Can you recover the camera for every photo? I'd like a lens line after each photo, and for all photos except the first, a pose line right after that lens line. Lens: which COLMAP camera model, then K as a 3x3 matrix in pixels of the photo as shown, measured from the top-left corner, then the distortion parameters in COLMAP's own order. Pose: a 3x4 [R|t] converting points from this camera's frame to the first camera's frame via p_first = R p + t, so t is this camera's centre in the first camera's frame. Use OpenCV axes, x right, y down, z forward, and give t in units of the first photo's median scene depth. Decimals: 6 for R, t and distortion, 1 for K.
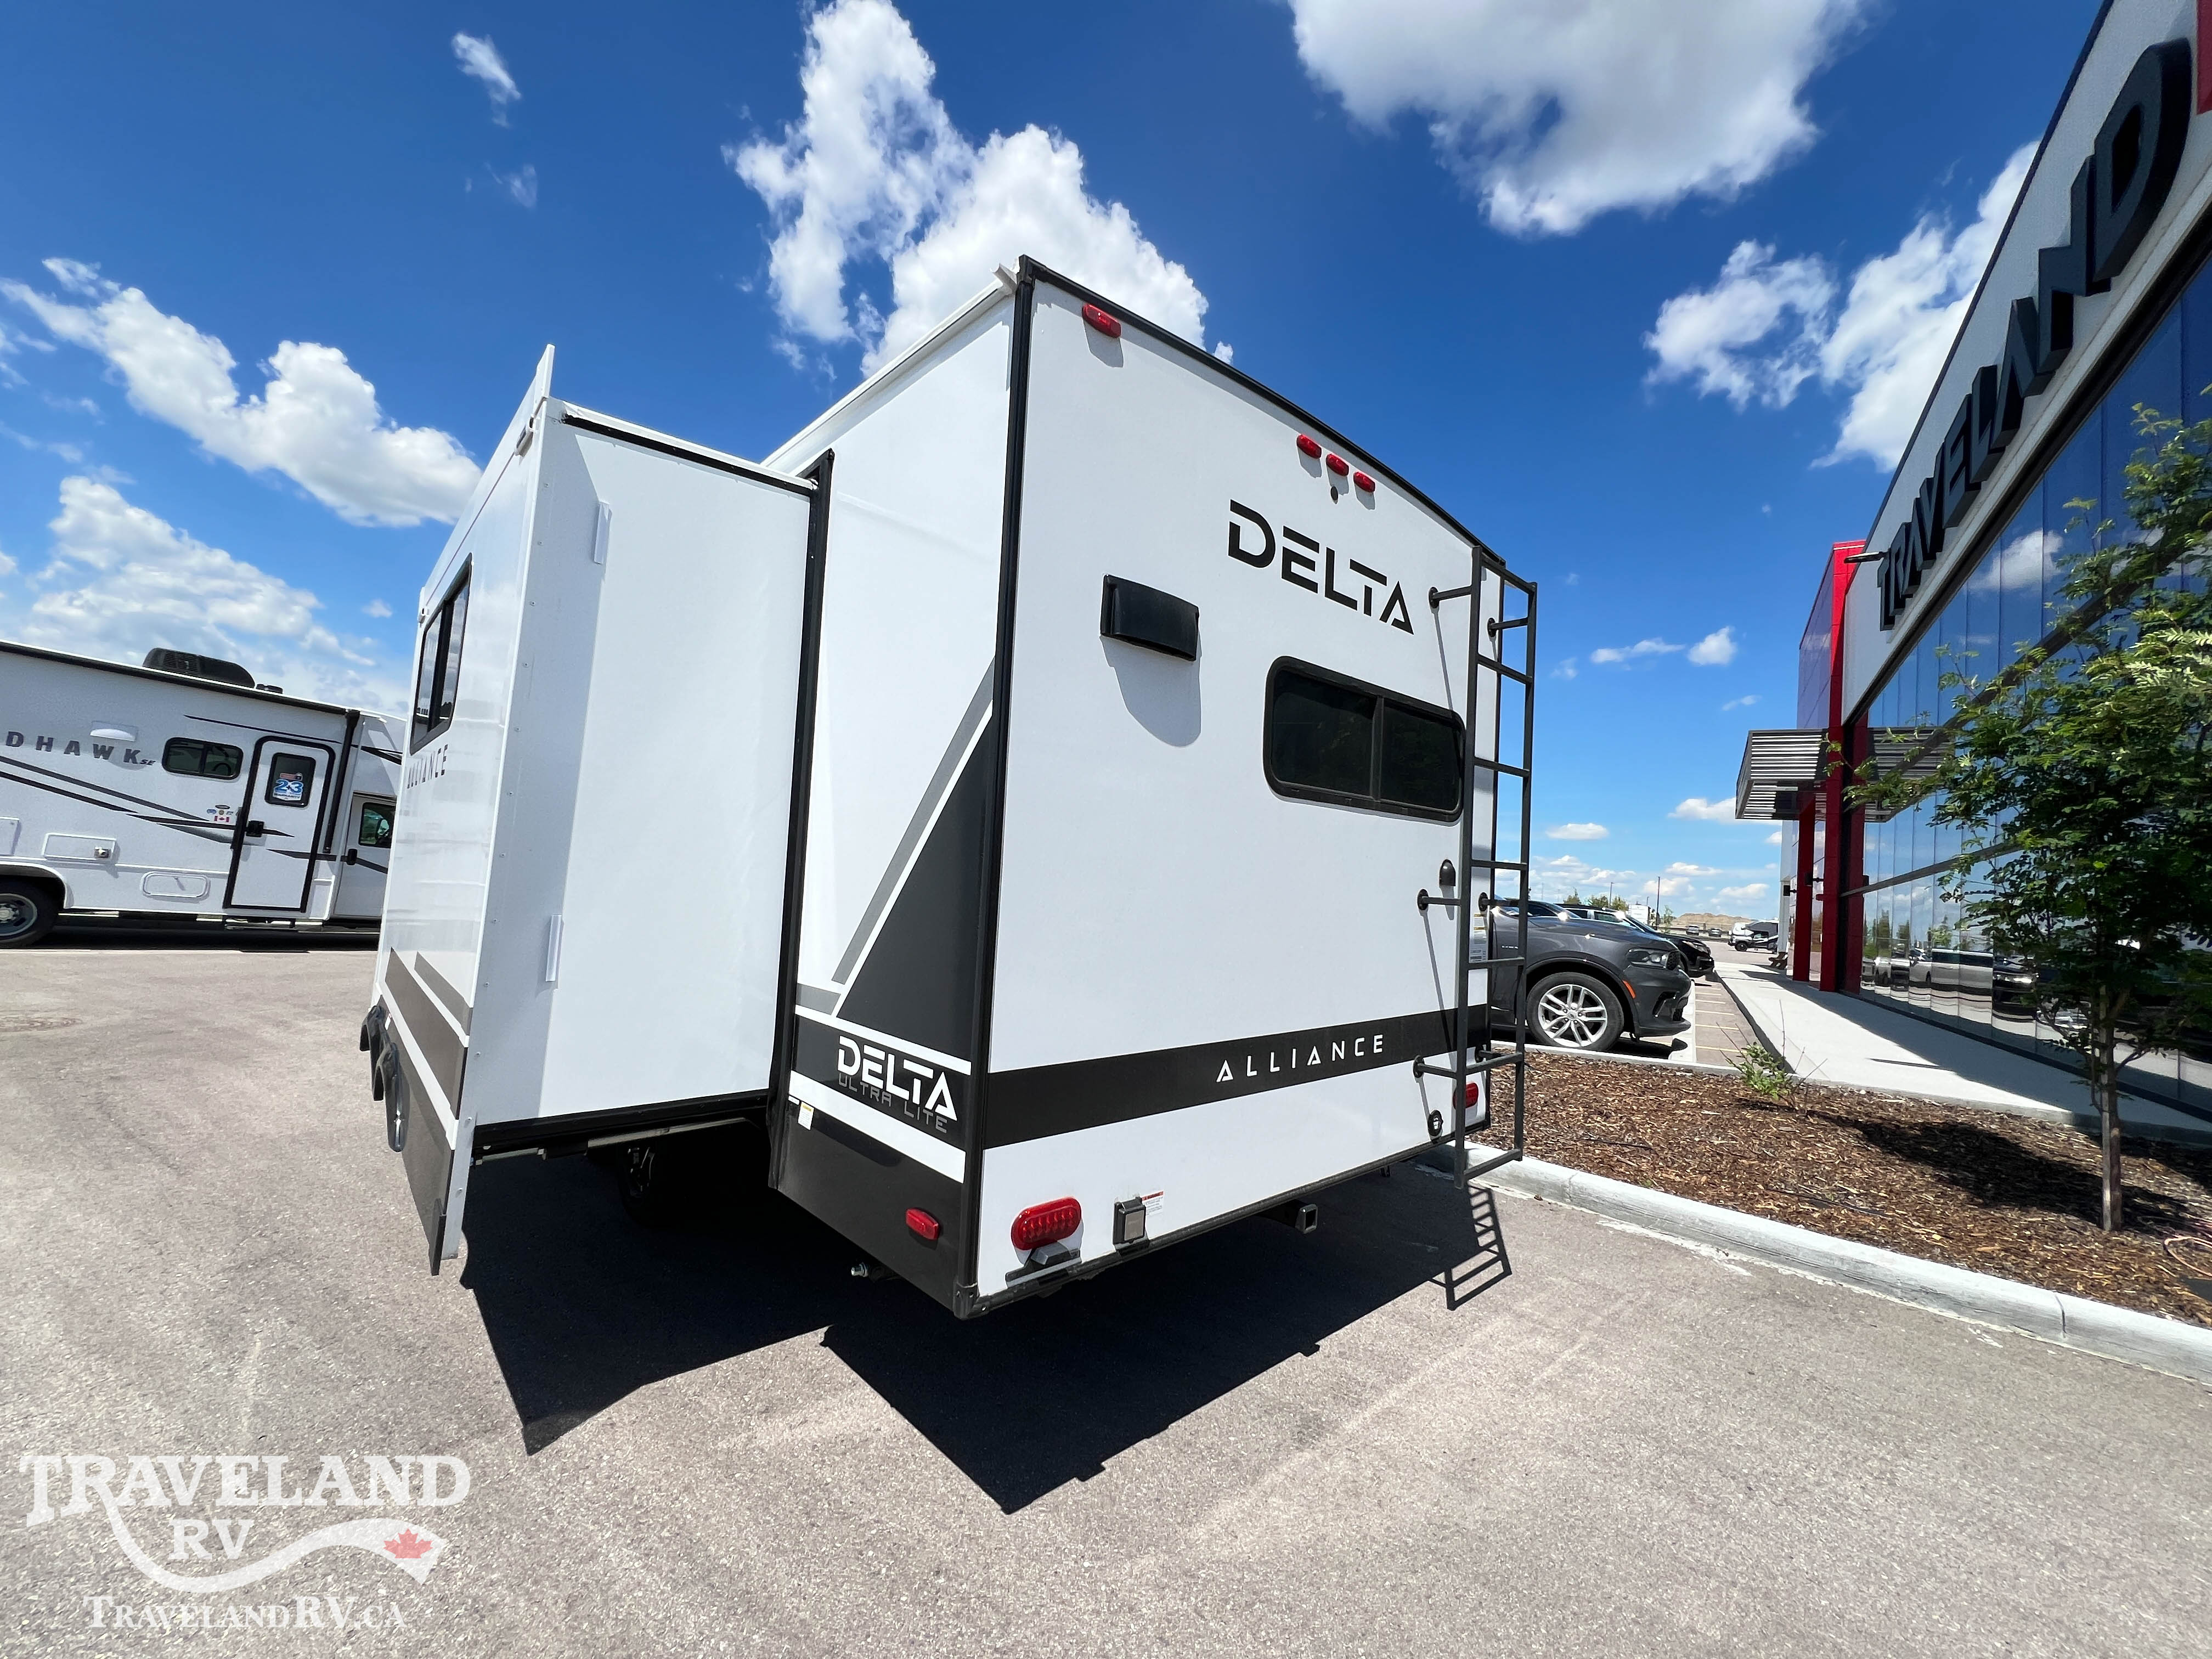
lens RADIAL K [[881.6, 0, 1105.5], [0, 881.6, 837.8], [0, 0, 1]] dist [-0.000600, 0.000124]
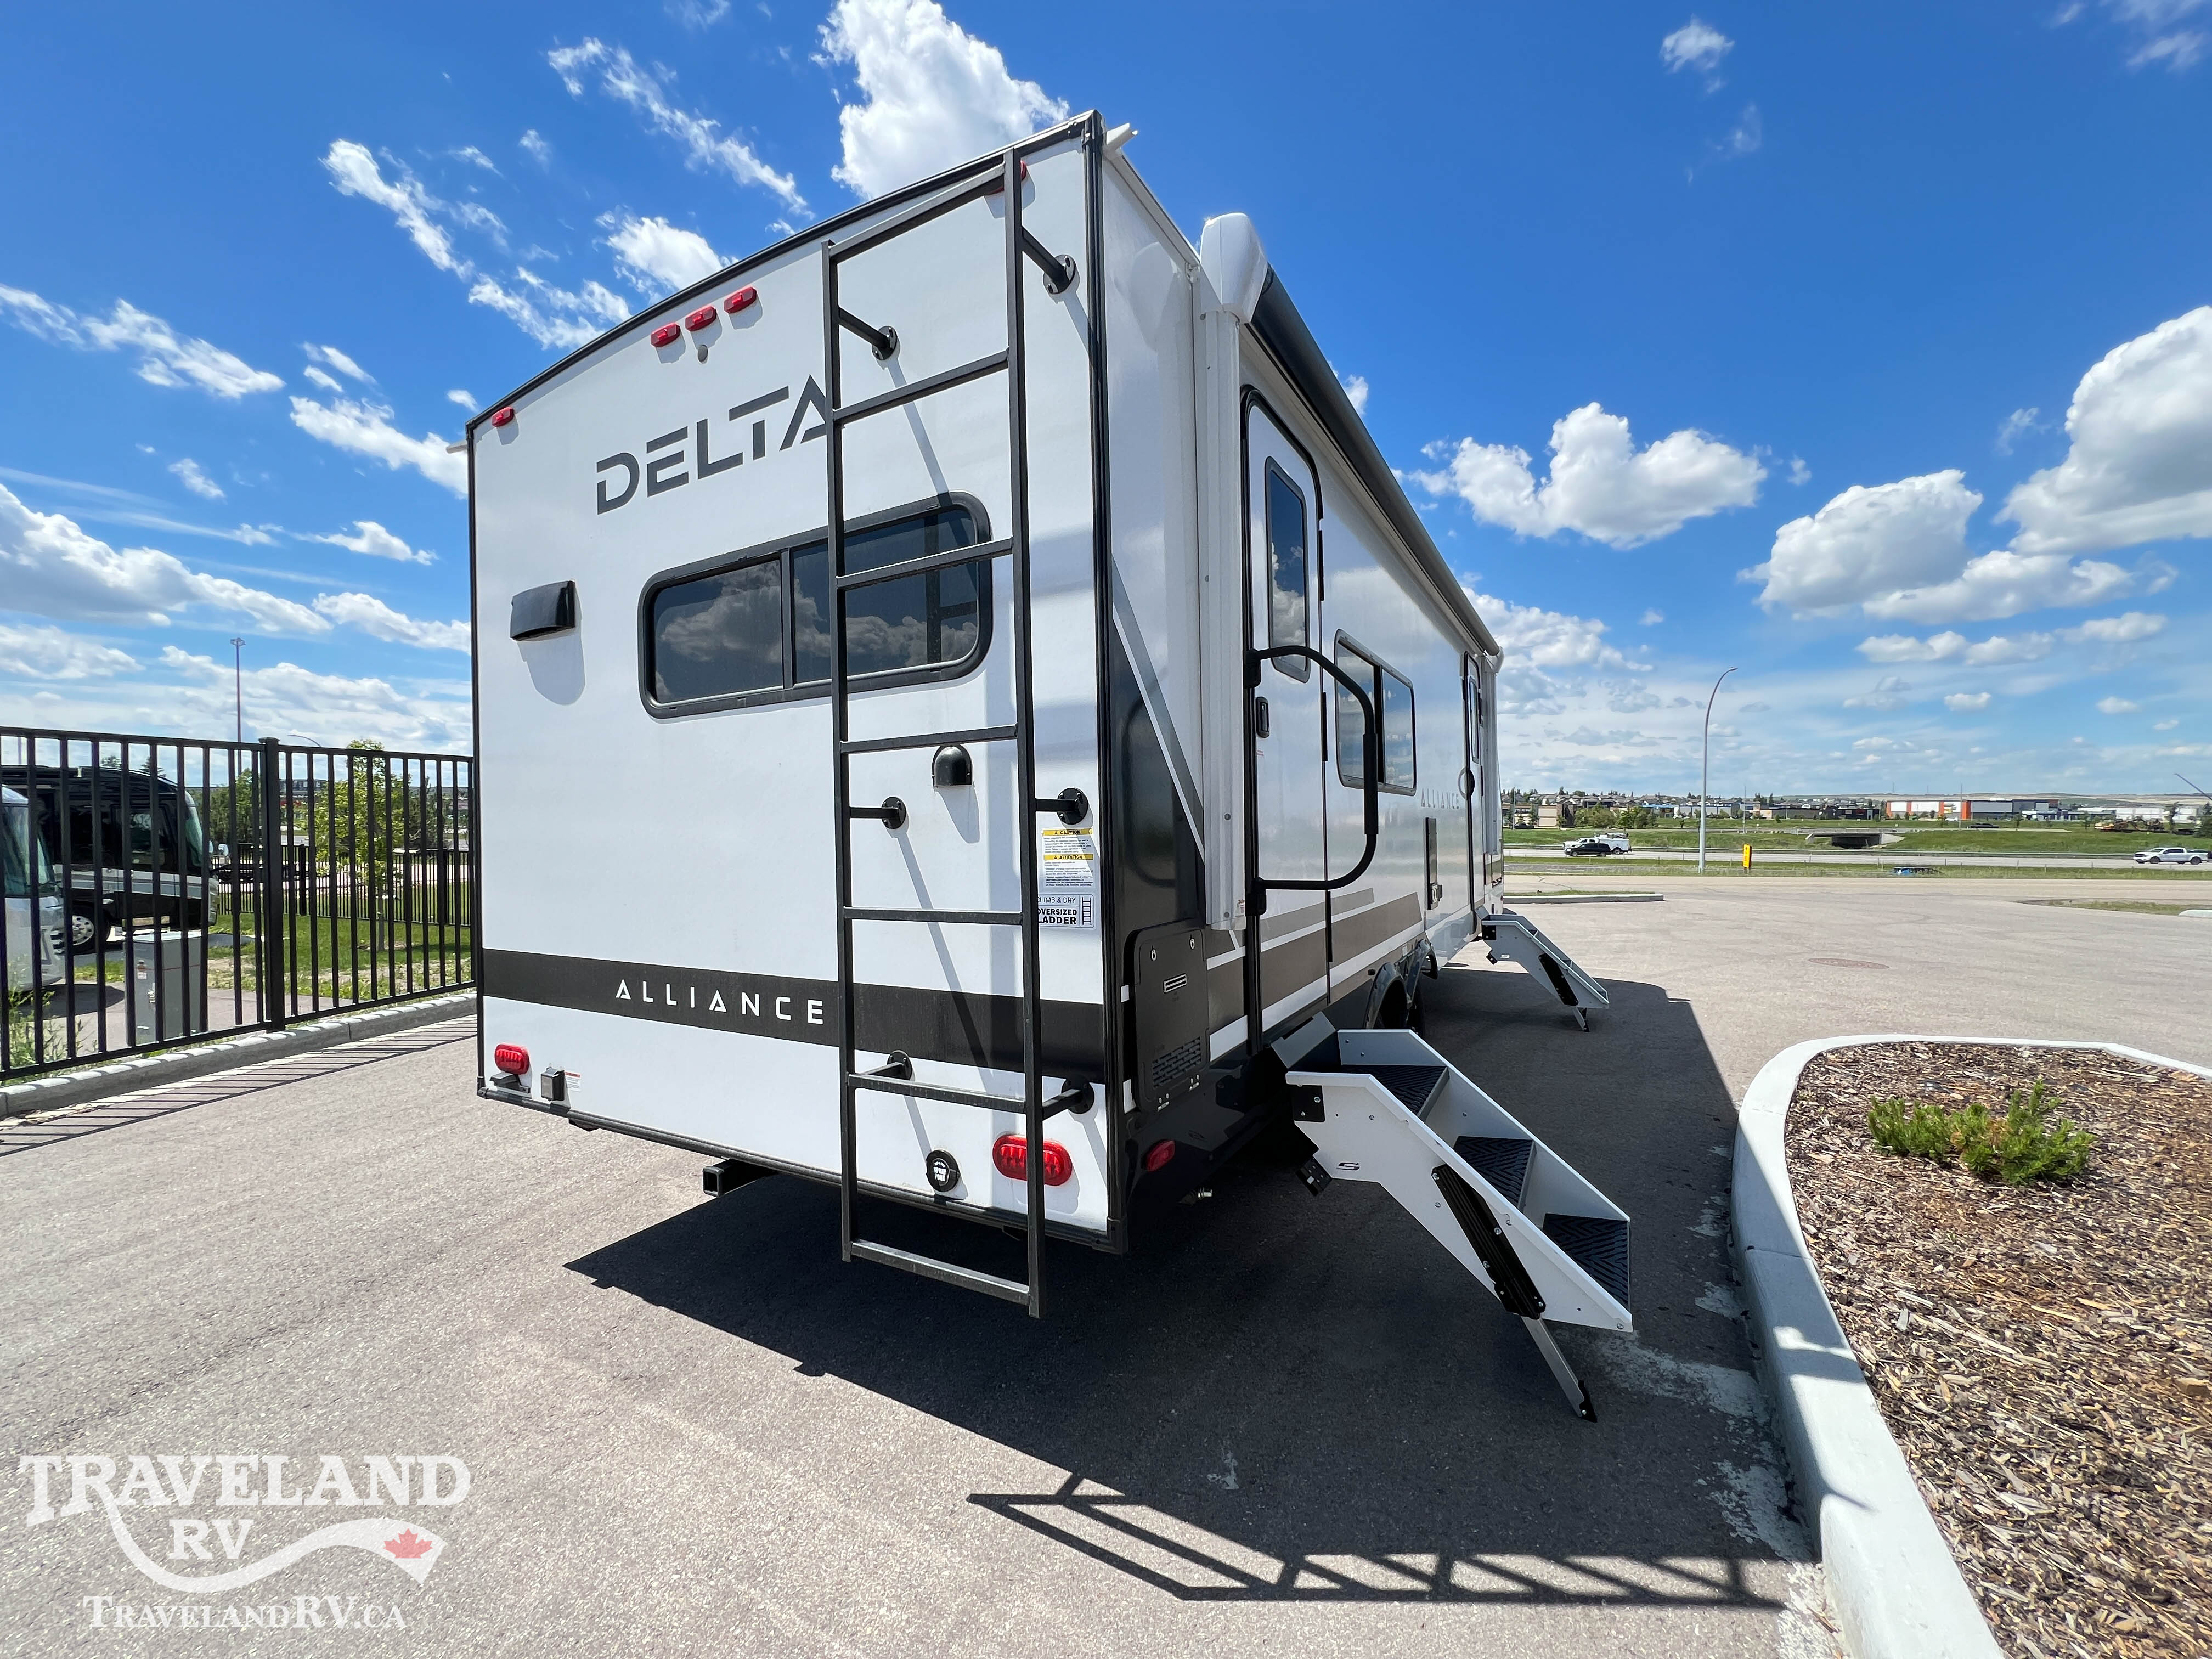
lens RADIAL K [[881.6, 0, 1086.3], [0, 881.6, 834.5], [0, 0, 1]] dist [-0.000600, 0.000124]
pose [[0.296272, -0.056046, -0.953458, 1.159875], [0.073053, 0.996682, -0.035887, 0.135892], [0.952306, -0.059021, 0.299383, 1.065802]]
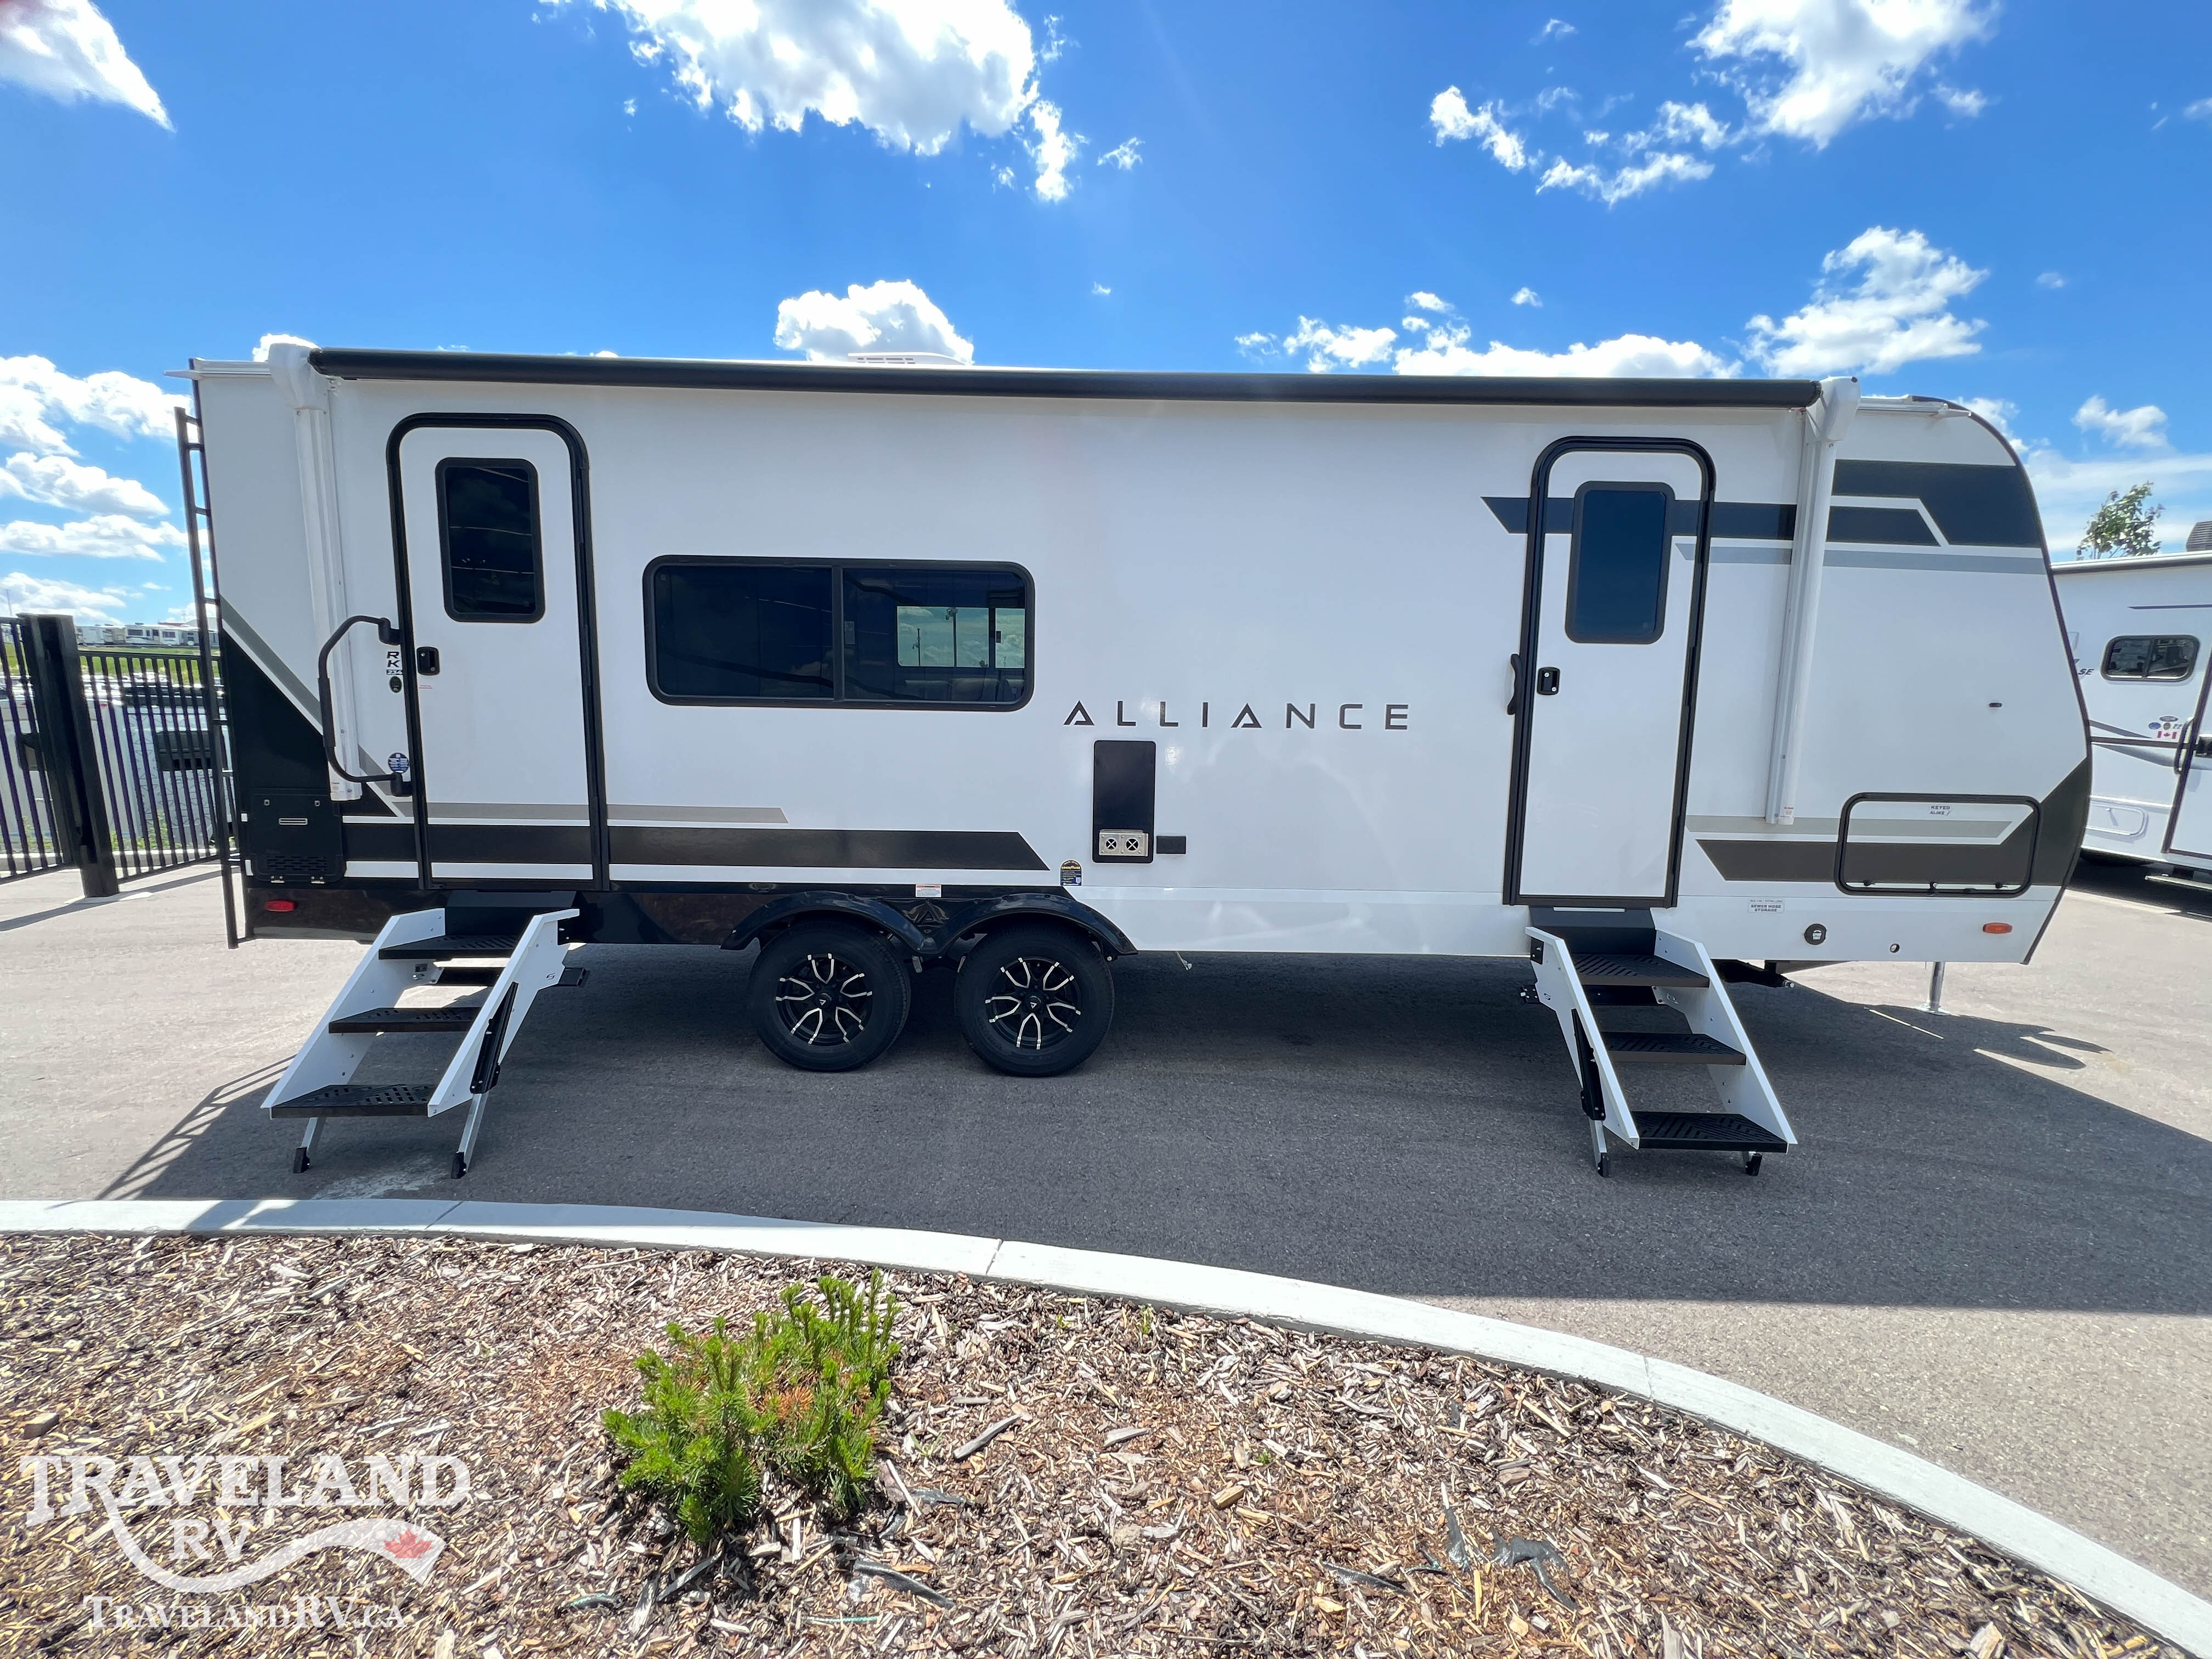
lens RADIAL K [[881.6, 0, 1103.0], [0, 881.6, 824.6], [0, 0, 1]] dist [-0.000600, 0.000124]
pose [[-0.671543, 0.025564, -0.740525, 0.661642], [-0.024849, 0.998065, 0.056989, 0.131888], [0.740549, 0.056672, -0.669608, 3.106422]]
